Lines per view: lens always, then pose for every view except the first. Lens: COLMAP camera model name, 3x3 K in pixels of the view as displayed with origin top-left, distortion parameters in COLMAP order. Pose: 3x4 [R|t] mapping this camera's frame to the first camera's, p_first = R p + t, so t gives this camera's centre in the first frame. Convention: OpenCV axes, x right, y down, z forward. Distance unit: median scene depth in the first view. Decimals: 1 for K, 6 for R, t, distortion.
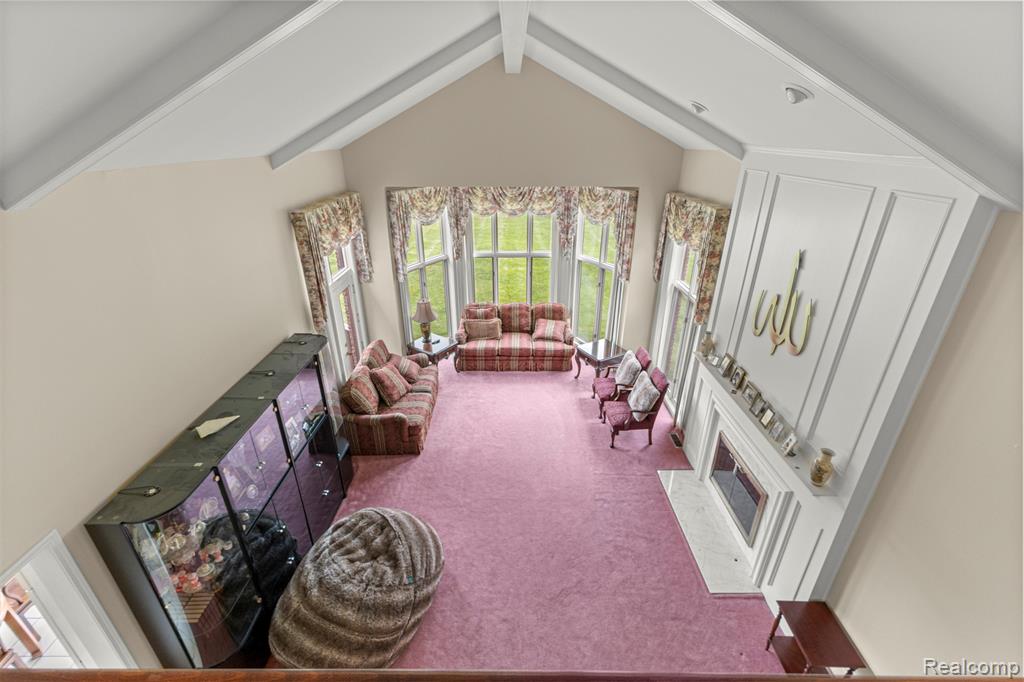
lens RADIAL K [[442.4, 0, 513.4], [0, 442.4, 337.8], [0, 0, 1]] dist [0.004997, -0.000037]
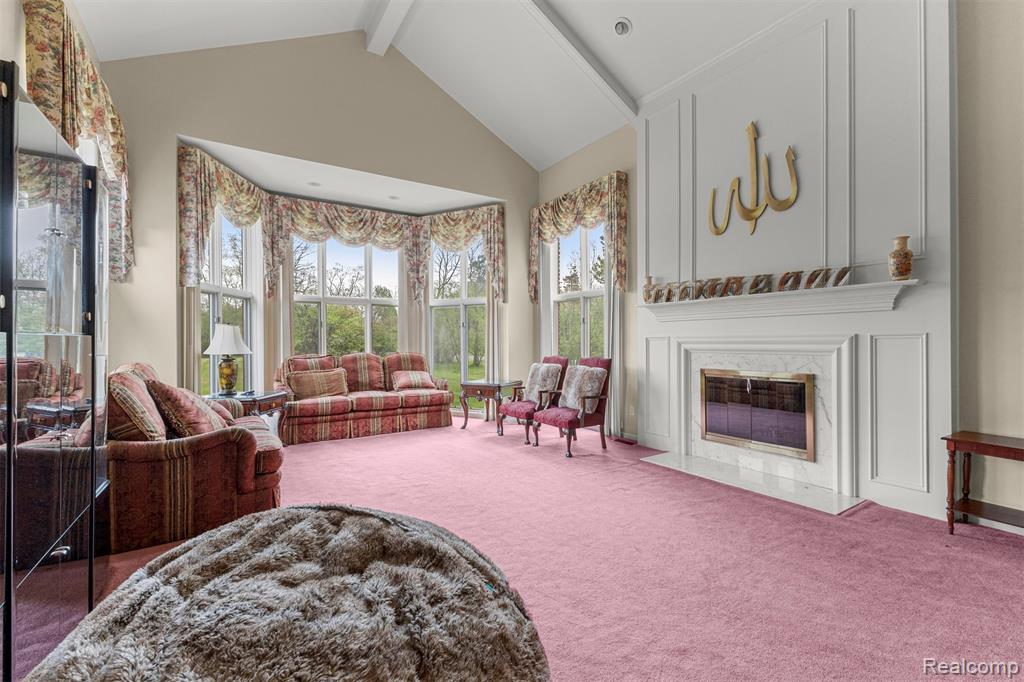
lens RADIAL K [[442.4, 0, 513.9], [0, 442.4, 342.0], [0, 0, 1]] dist [0.004997, -0.000037]
pose [[0.840720, -0.005463, 0.541443, -0.220329], [0.232937, 0.906339, -0.352547, 0.275843], [-0.488805, 0.422515, 0.763250, 0.361178]]
